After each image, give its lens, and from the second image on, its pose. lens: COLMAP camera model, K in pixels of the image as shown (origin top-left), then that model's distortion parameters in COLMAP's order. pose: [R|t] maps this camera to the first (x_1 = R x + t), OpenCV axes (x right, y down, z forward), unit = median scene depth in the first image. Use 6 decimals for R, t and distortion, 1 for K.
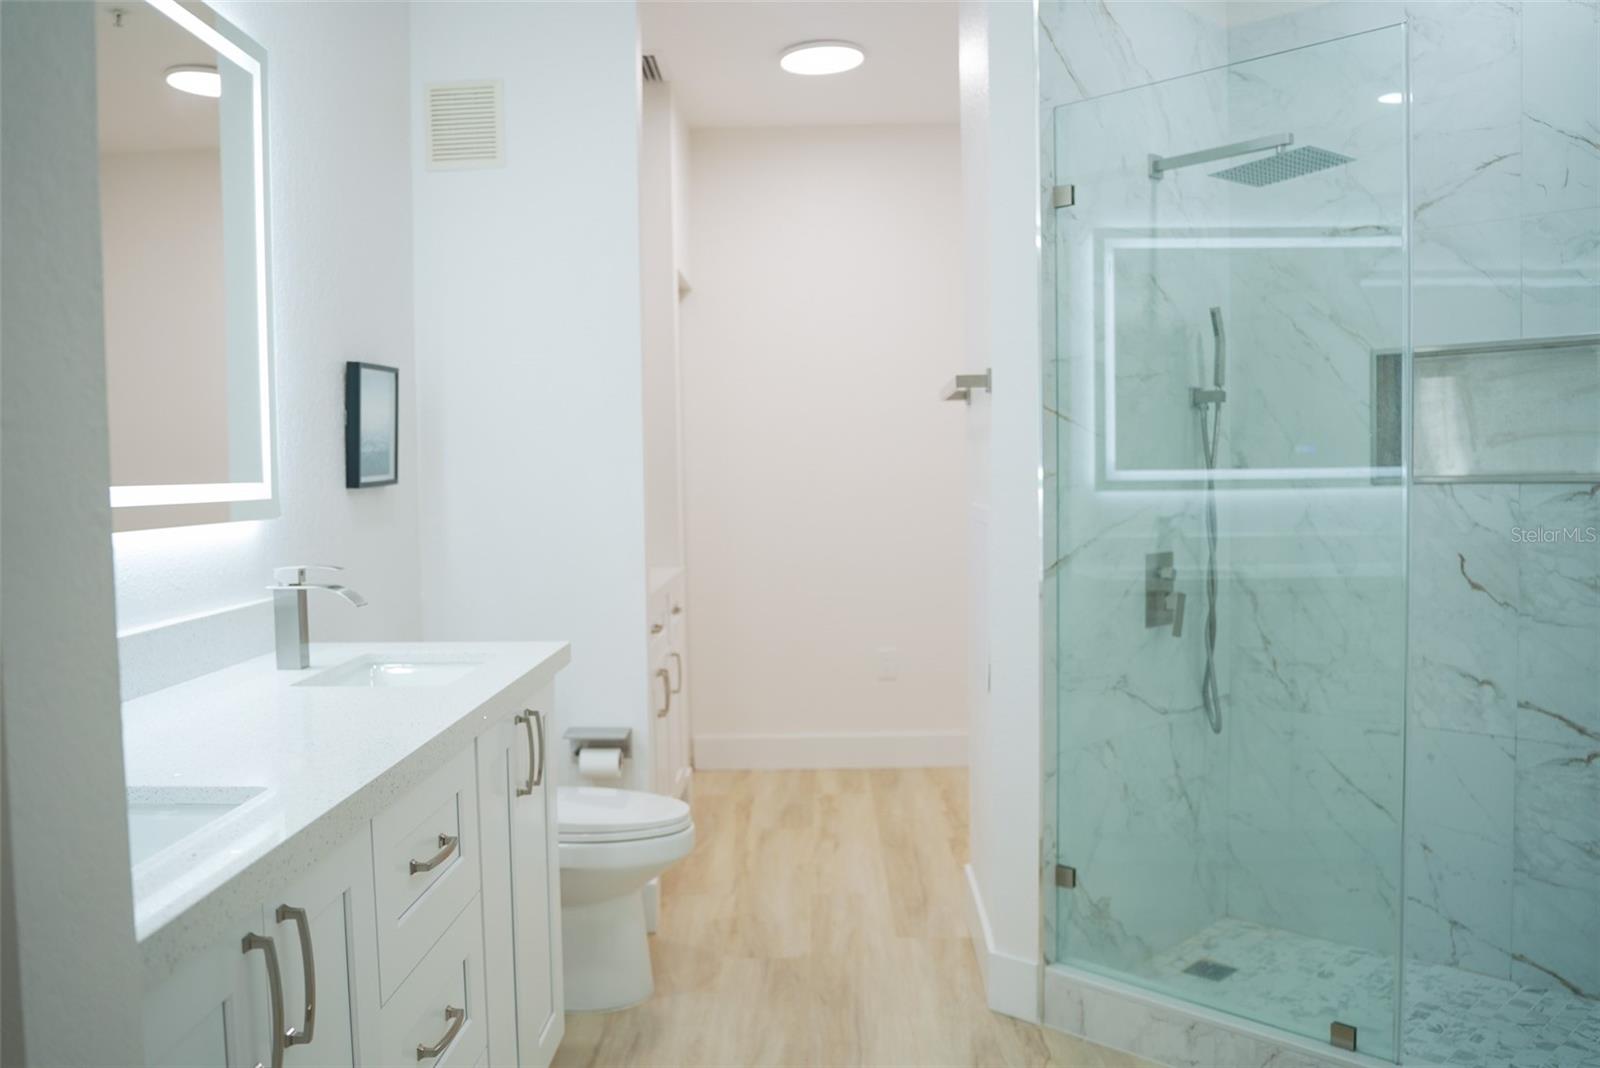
lens RADIAL K [[1295.2, 0, 791.0], [0, 1295.2, 536.2], [0, 0, 1]] dist [-0.094800, 0.060415]
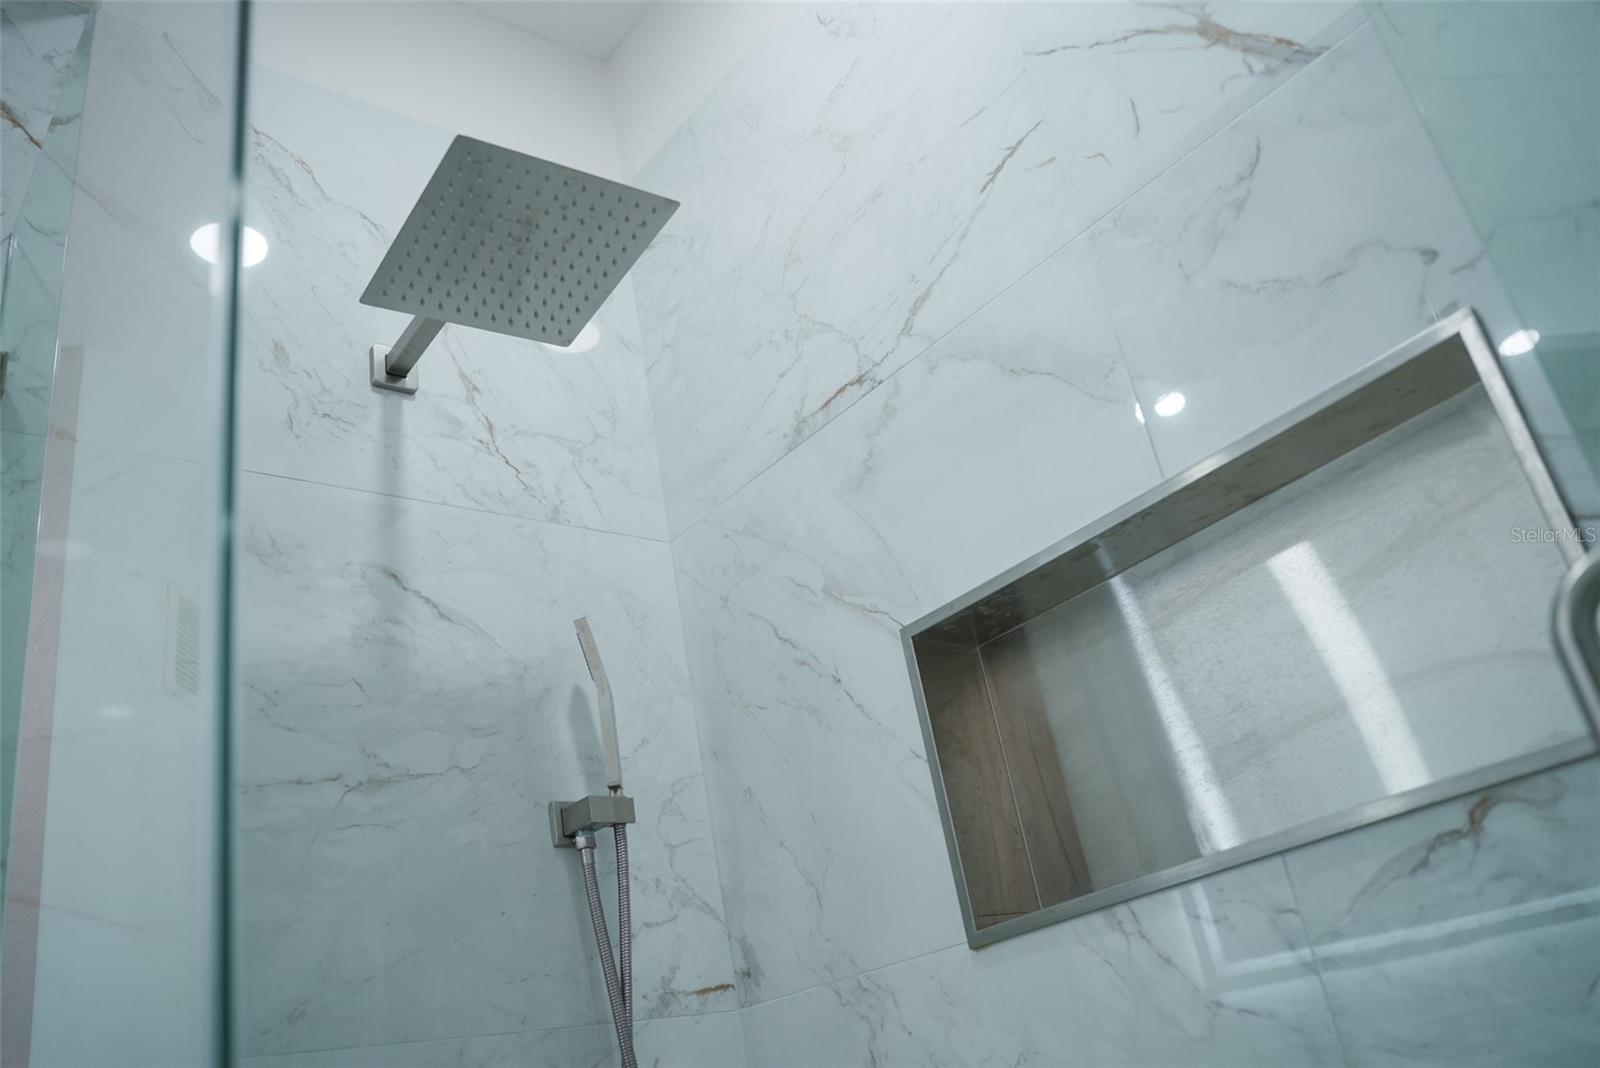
lens RADIAL K [[1295.2, 0, 803.6], [0, 1295.2, 524.1], [0, 0, 1]] dist [-0.094800, 0.060415]
pose [[0.984696, -0.174013, -0.009703, 0.424444], [0.149637, 0.872674, -0.464810, 0.018595], [0.089350, 0.456244, 0.885357, 0.582569]]
